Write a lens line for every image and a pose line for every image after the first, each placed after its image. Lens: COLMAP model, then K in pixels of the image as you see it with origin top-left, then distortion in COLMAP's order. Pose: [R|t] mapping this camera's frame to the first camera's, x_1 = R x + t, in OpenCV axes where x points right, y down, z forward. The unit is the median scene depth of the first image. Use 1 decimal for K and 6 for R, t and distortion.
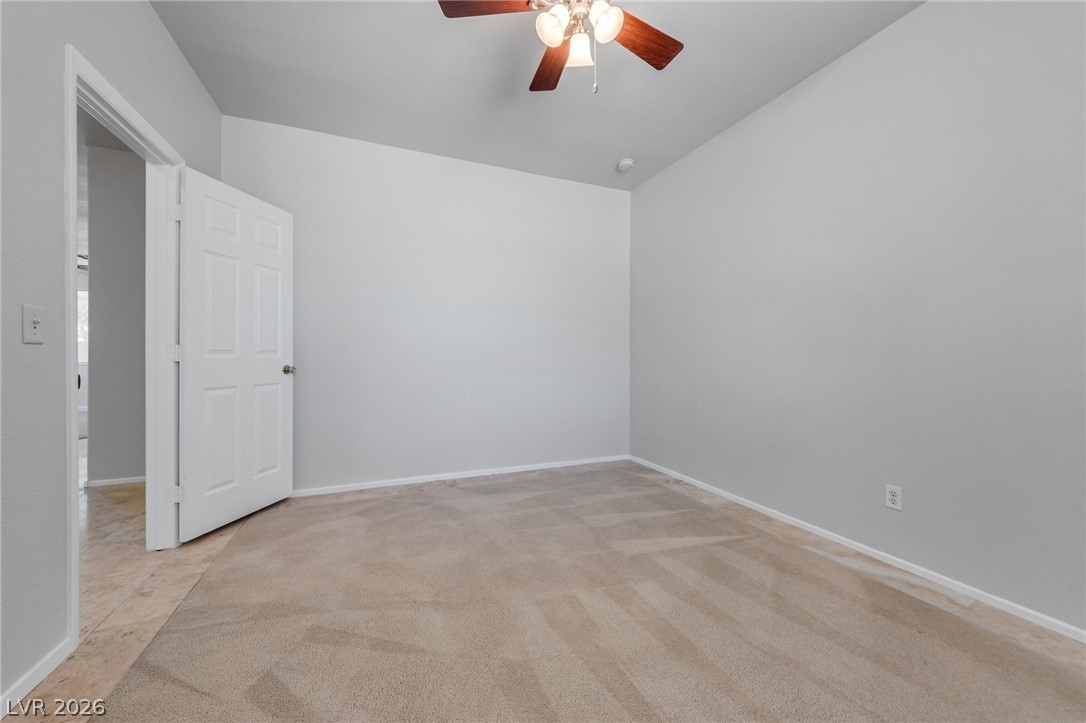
lens RADIAL K [[392.6, 0, 534.1], [0, 392.6, 363.4], [0, 0, 1]] dist [0.000357, -0.000171]
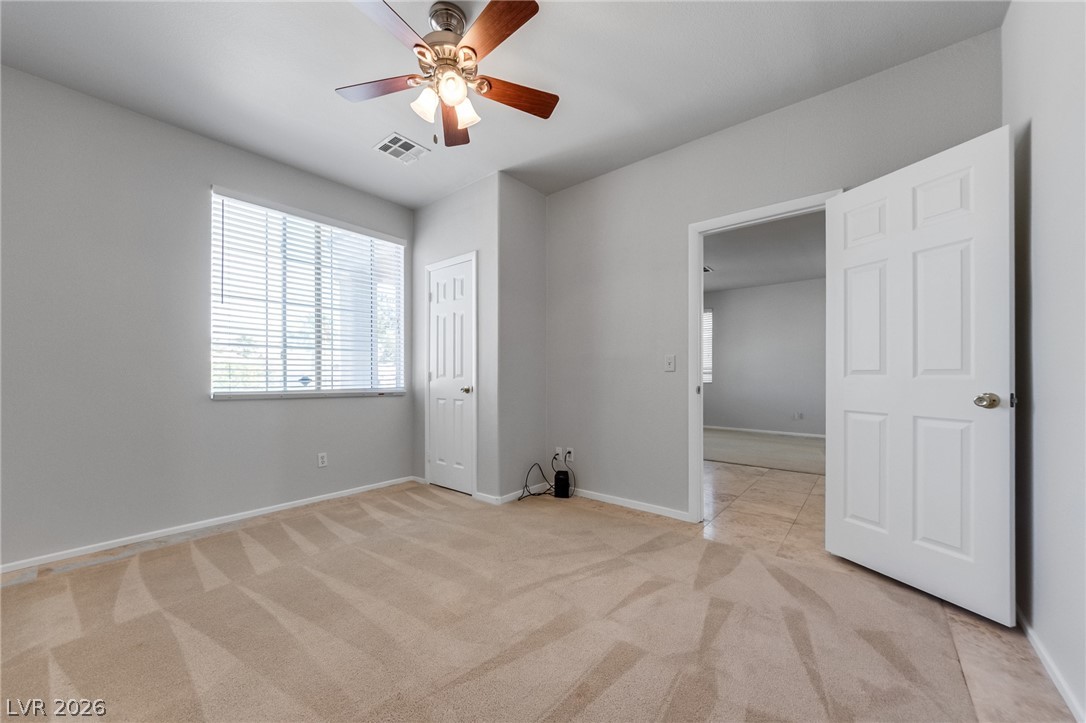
lens RADIAL K [[392.6, 0, 534.1], [0, 392.6, 363.4], [0, 0, 1]] dist [0.000357, -0.000171]
pose [[-0.890559, -0.008011, -0.454797, 0.329973], [0.001074, 0.999805, -0.019713, -0.038502], [0.454867, -0.018044, -0.890377, 1.659098]]
